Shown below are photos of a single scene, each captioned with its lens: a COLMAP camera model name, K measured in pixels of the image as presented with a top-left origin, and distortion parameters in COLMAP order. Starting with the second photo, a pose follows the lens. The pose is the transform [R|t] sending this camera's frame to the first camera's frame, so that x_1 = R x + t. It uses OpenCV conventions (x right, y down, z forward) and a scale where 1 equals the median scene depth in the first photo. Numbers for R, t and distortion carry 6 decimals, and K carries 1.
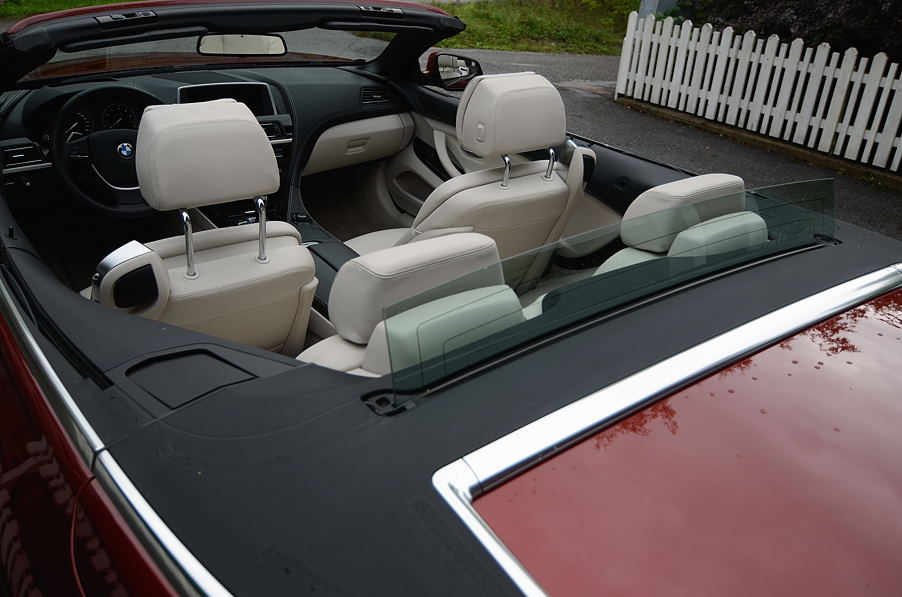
lens RADIAL K [[736.2, 0, 451.7], [0, 736.2, 282.7], [0, 0, 1]] dist [0.000210, -0.001207]
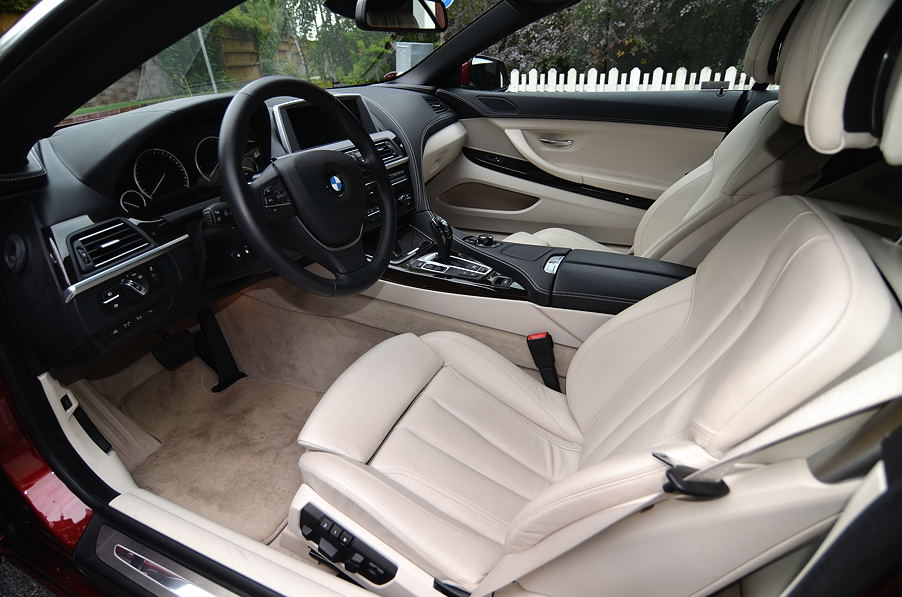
lens RADIAL K [[487.1, 0, 454.2], [0, 487.1, 297.4], [0, 0, 1]] dist [-0.001747, -0.014149]
pose [[0.855485, -0.304794, 0.418624, -0.391277], [0.294855, 0.951288, 0.090064, -0.070175], [-0.425683, 0.046385, 0.903683, 0.431829]]
